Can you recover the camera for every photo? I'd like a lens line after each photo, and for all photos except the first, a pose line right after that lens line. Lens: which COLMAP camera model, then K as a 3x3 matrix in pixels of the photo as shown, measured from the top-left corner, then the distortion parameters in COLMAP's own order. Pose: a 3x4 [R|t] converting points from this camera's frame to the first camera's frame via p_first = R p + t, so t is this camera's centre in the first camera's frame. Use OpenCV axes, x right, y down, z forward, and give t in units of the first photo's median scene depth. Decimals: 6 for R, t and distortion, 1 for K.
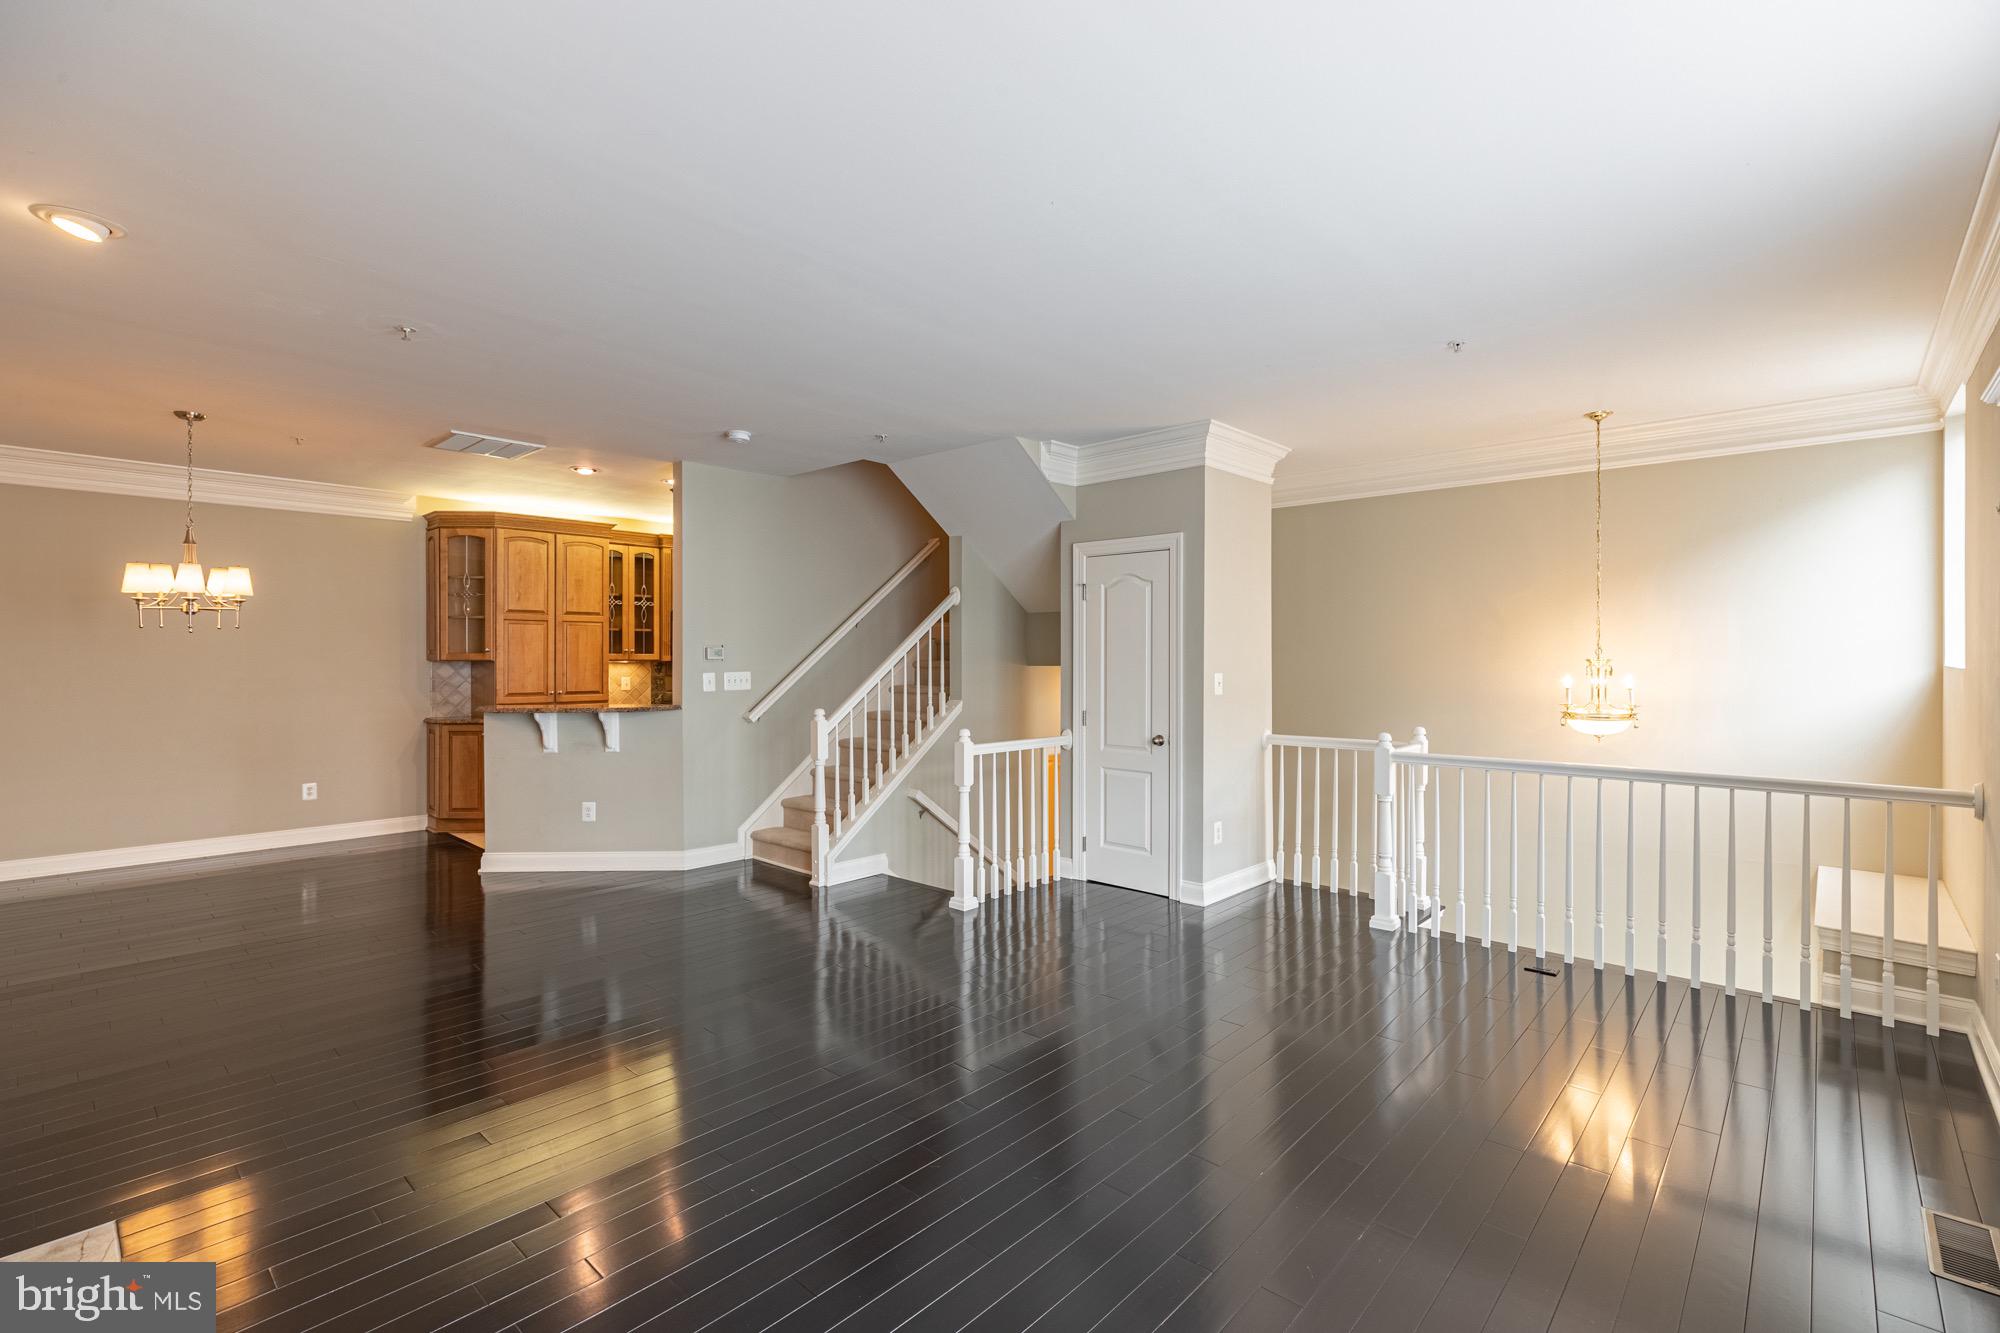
lens RADIAL K [[902.1, 0, 1003.0], [0, 902.1, 654.4], [0, 0, 1]] dist [-0.011673, 0.006265]
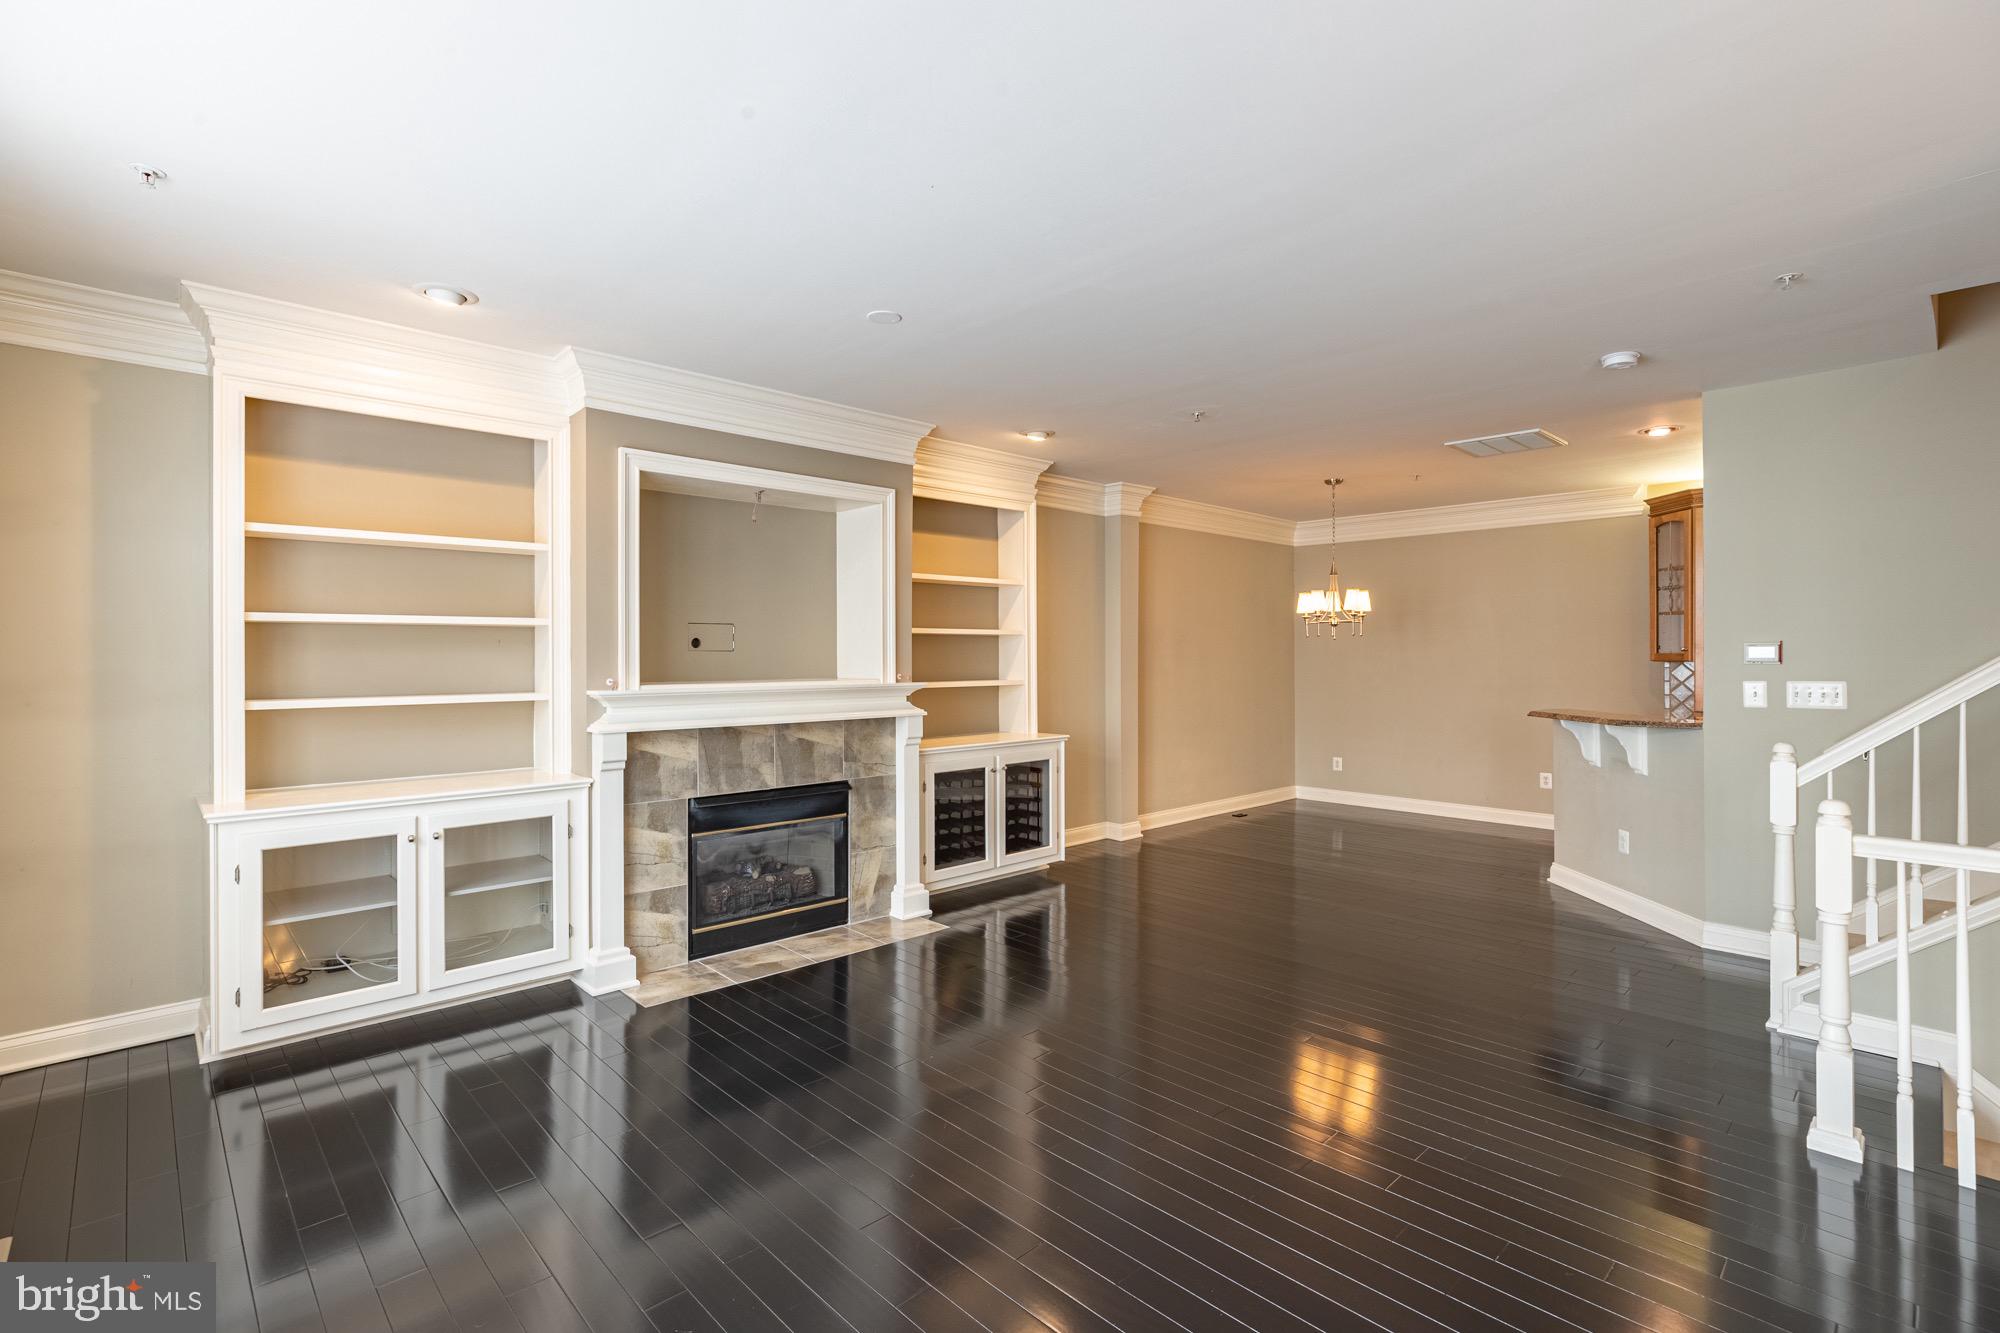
lens RADIAL K [[926.6, 0, 1000.0], [0, 926.6, 666.5], [0, 0, 1]] dist [-0.000815, -0.000016]
pose [[-0.075228, 0.012918, -0.997083, 0.370127], [0.004182, 0.999911, 0.012639, -0.001913], [0.997158, -0.003219, -0.075276, 0.404797]]
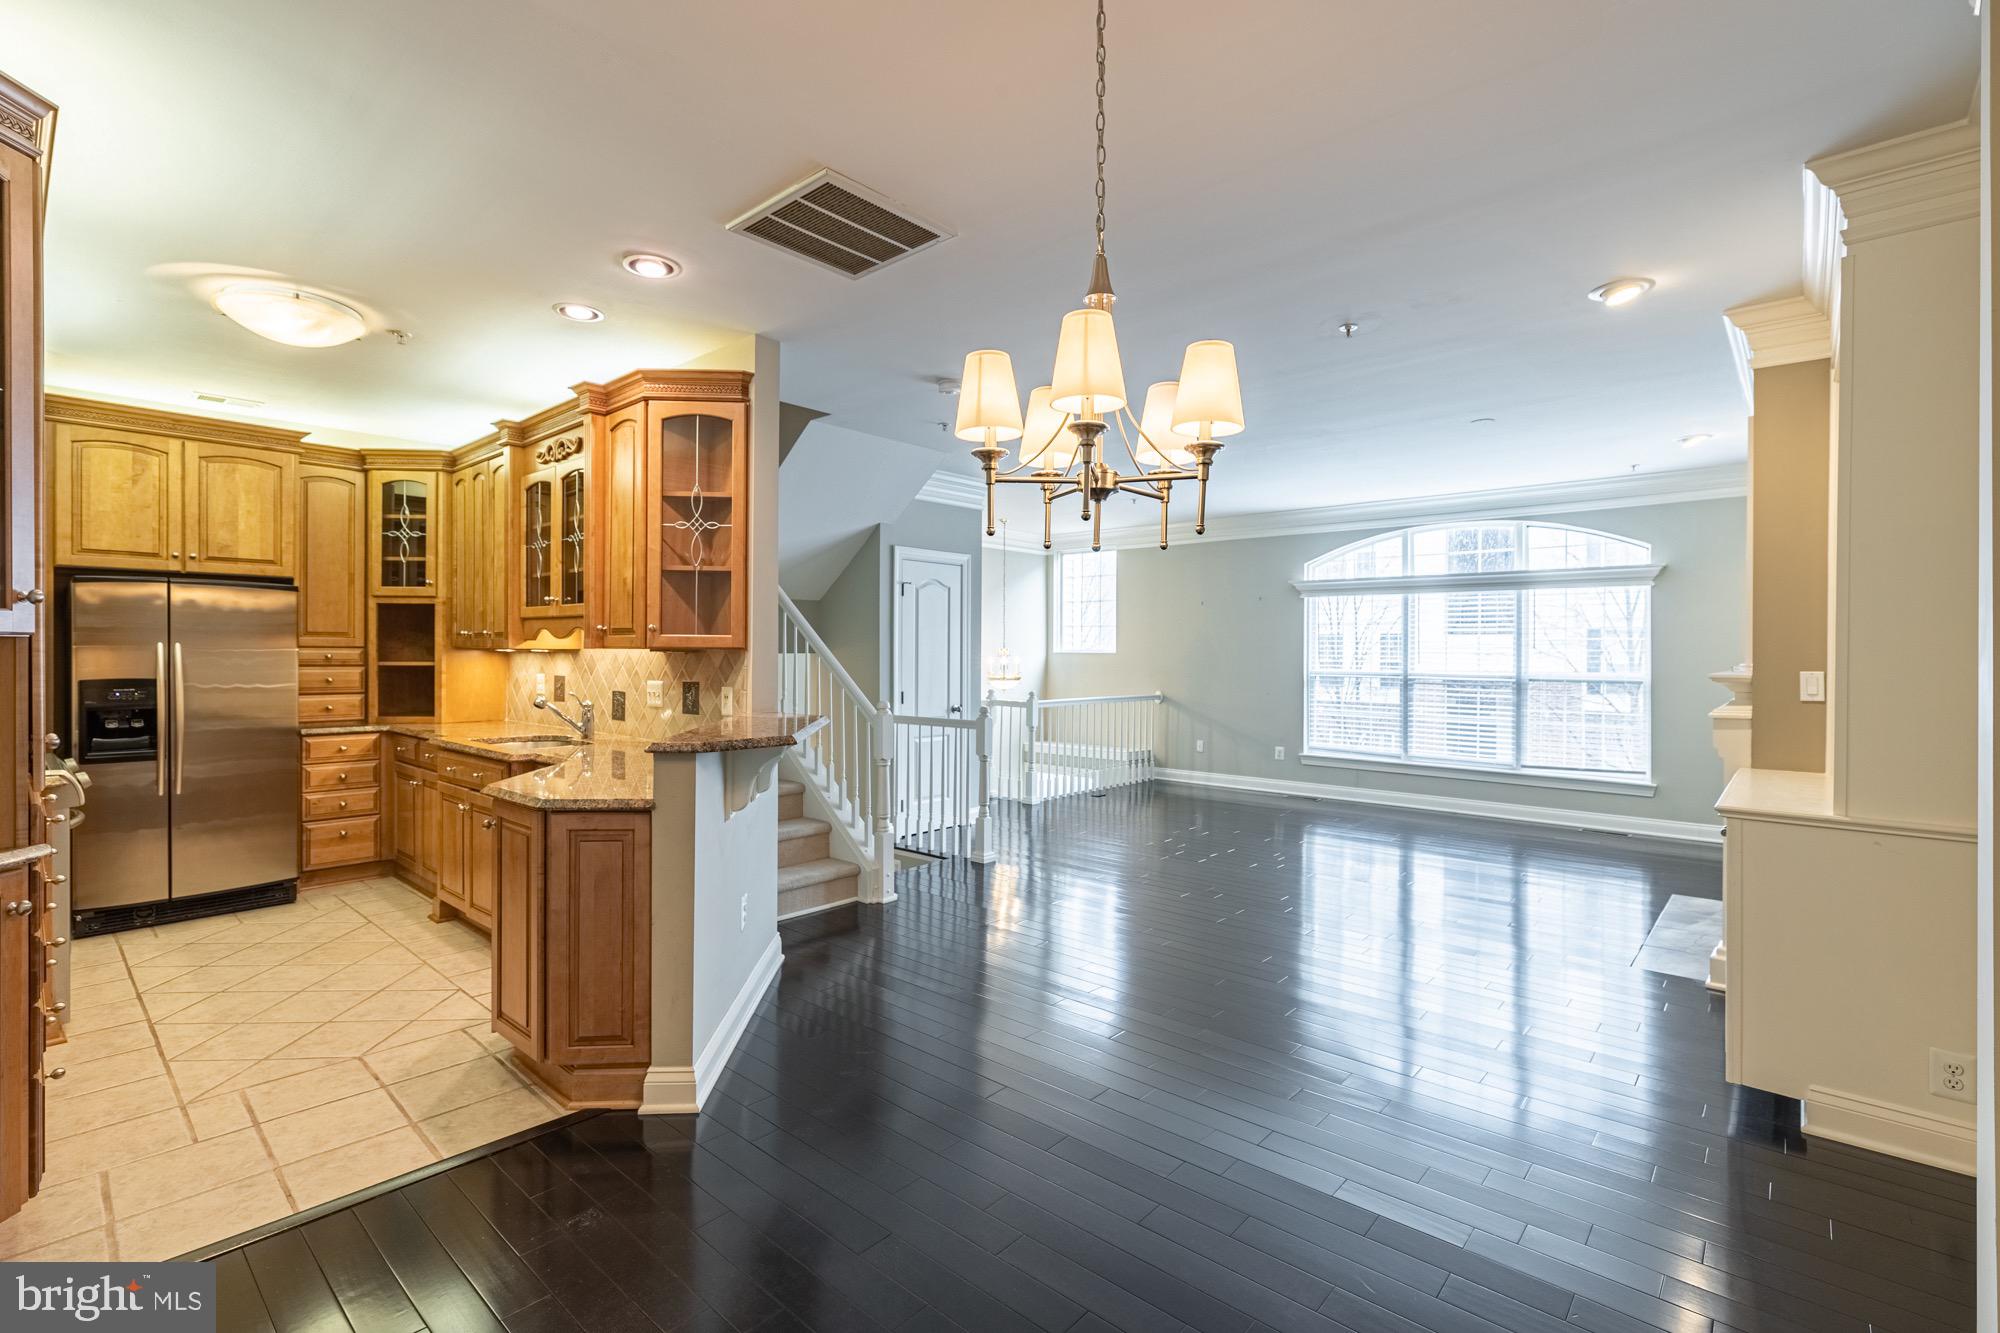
lens RADIAL K [[902.1, 0, 1003.0], [0, 902.1, 654.4], [0, 0, 1]] dist [-0.011673, 0.006265]
pose [[-0.016548, -0.000286, 0.999863, -0.851157], [-0.005425, 0.999985, 0.000196, 0.011009], [-0.999848, -0.005421, -0.016549, 0.706218]]
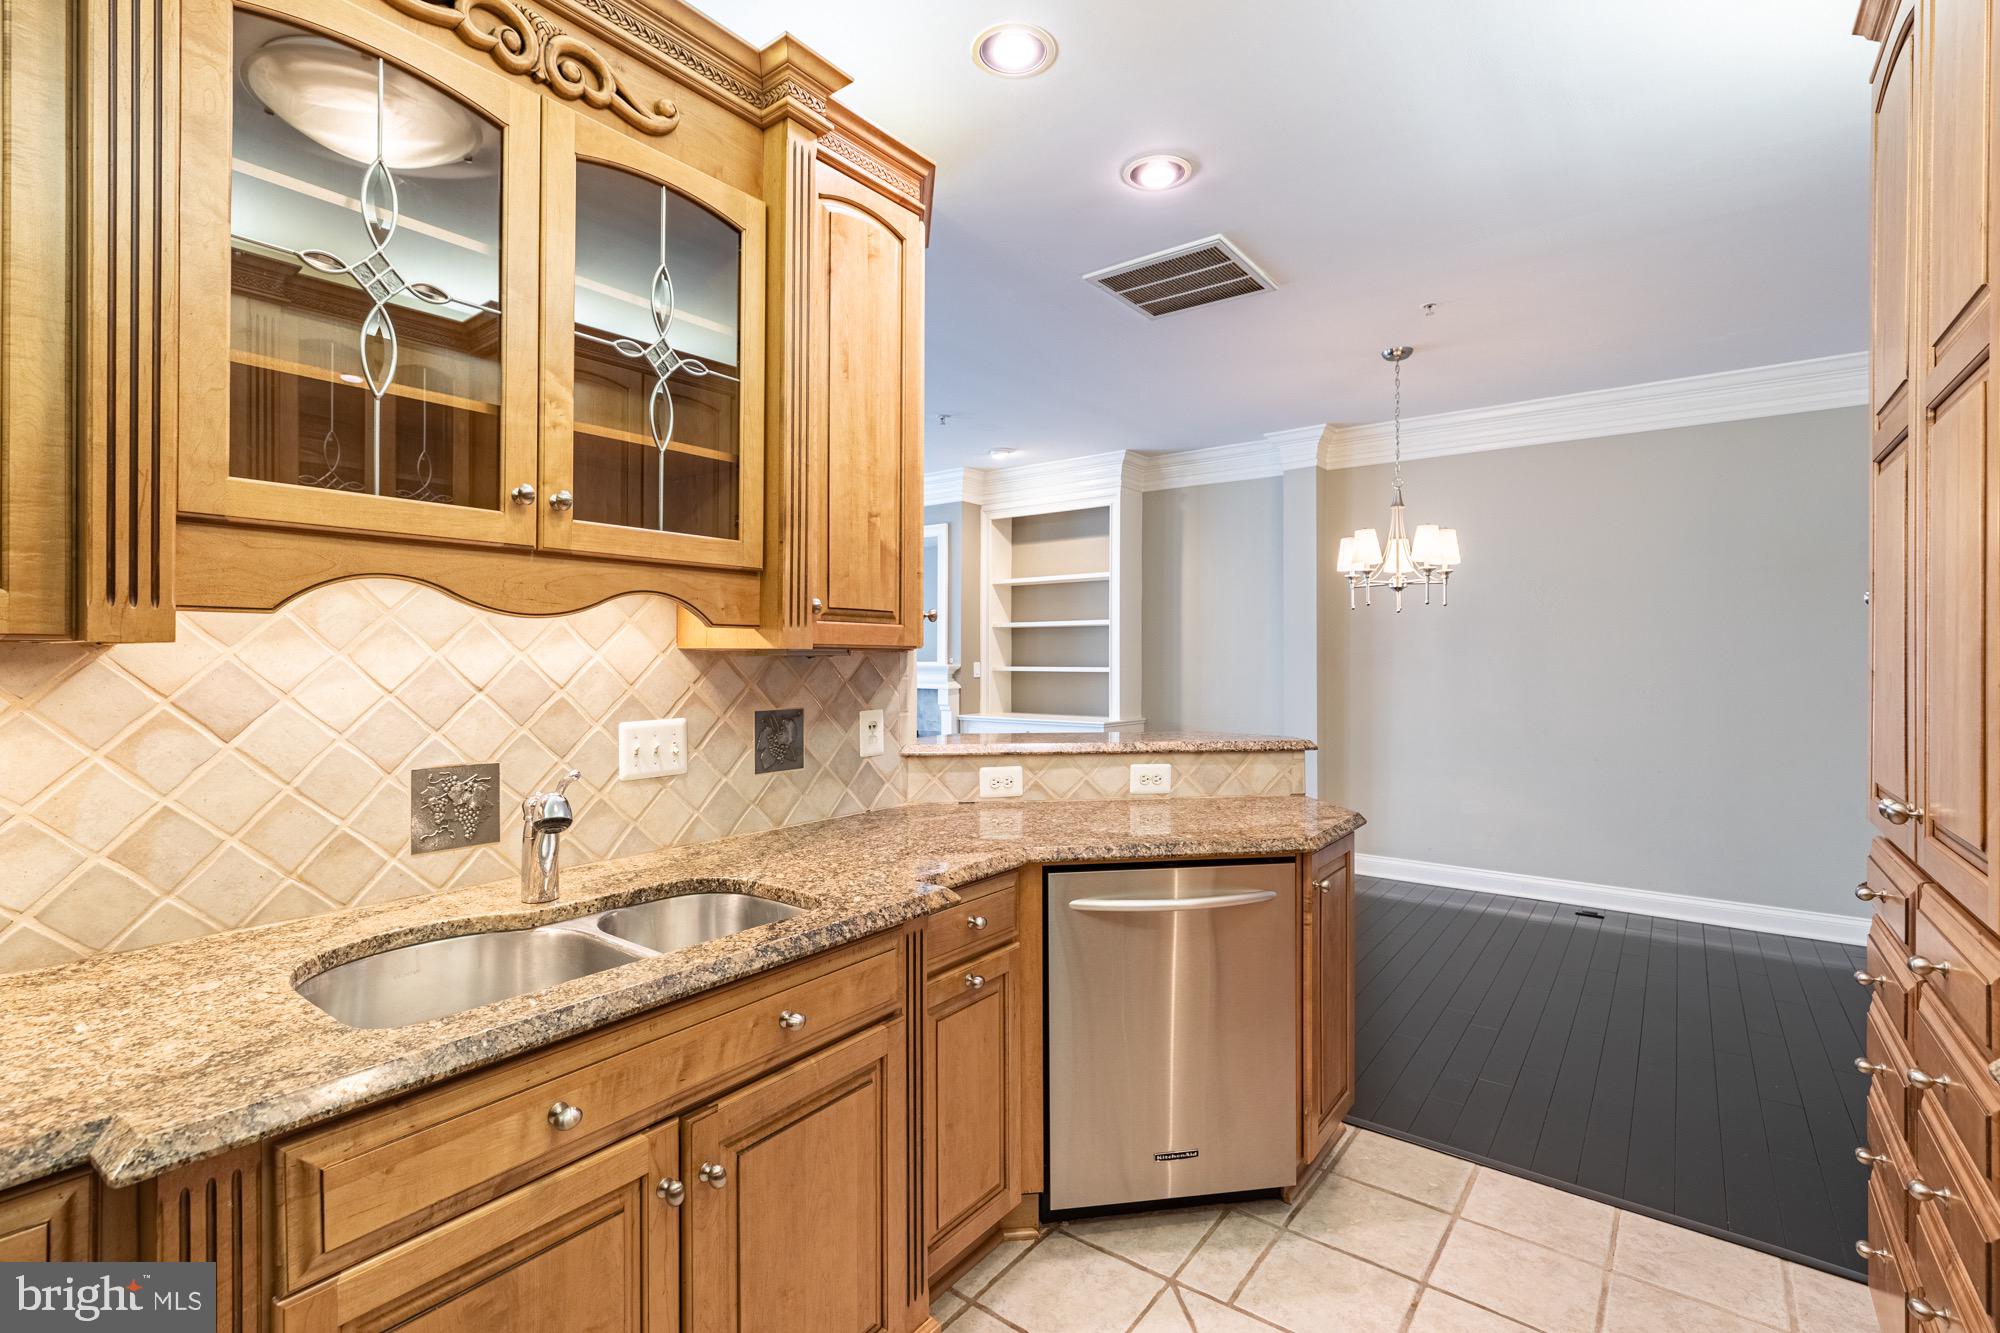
lens RADIAL K [[902.1, 0, 1003.0], [0, 902.1, 654.4], [0, 0, 1]] dist [-0.011673, 0.006265]
pose [[-0.995542, 0.001009, -0.094319, -0.311094], [0.001192, 0.999998, -0.001888, 0.011195], [0.094316, -0.001992, -0.995540, 1.219753]]
